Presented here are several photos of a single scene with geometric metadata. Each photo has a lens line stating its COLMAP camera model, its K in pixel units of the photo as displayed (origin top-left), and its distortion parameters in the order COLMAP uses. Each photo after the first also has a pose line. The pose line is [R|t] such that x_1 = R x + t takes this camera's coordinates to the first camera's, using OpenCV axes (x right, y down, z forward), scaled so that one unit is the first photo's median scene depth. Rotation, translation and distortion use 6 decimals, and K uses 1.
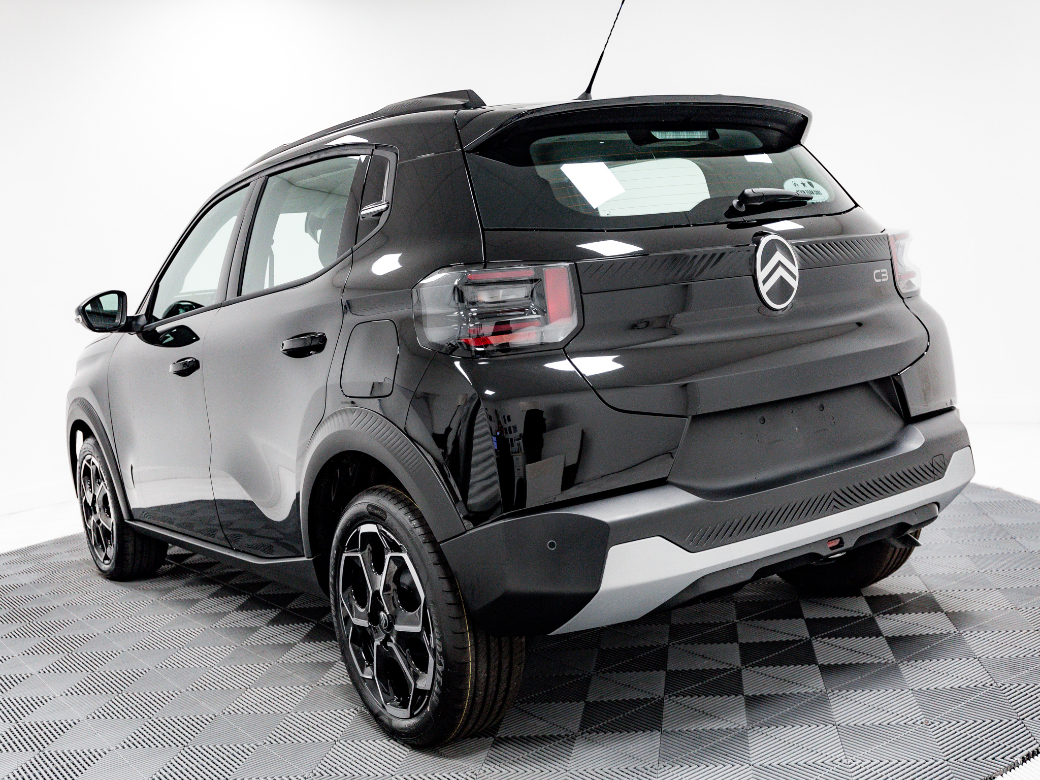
lens RADIAL K [[1128.3, 0, 520.0], [0, 1128.3, 390.0], [0, 0, 1]] dist [0.015783, -0.000468]
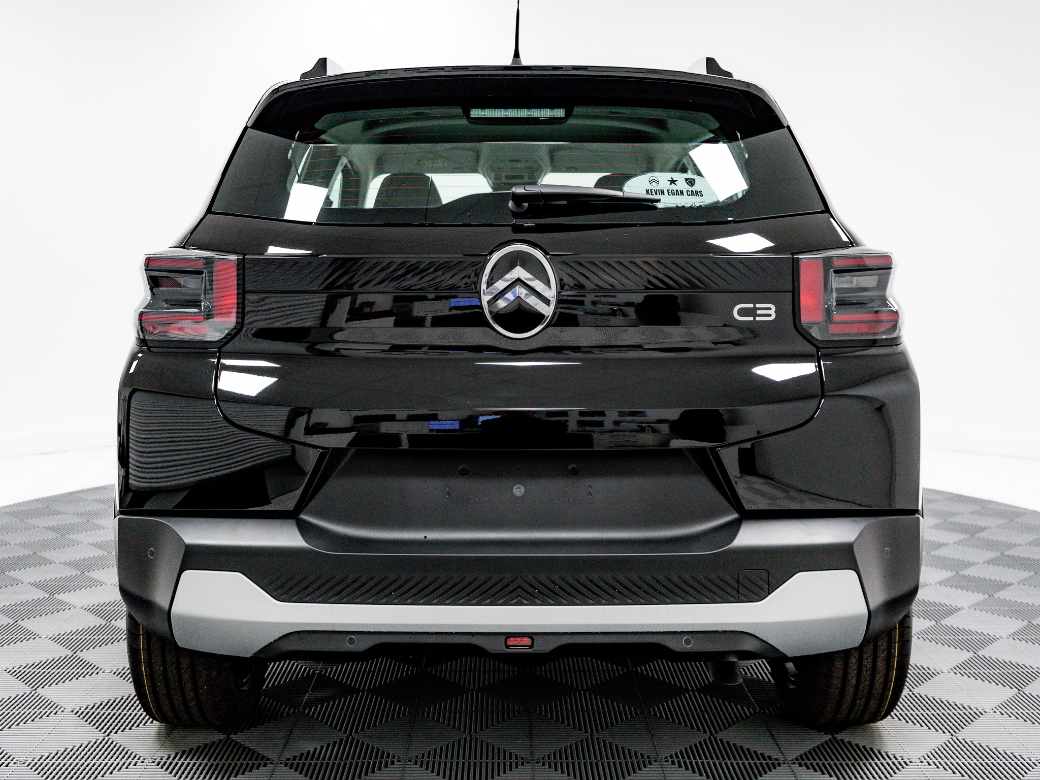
lens RADIAL K [[1095.0, 0, 518.3], [0, 1095.0, 408.9], [0, 0, 1]] dist [0.194278, 0.001670]
pose [[0.812929, 0.169525, -0.557143, 0.667704], [-0.136808, 0.985512, 0.100250, -0.099970], [0.566065, -0.005275, 0.824343, 0.353625]]
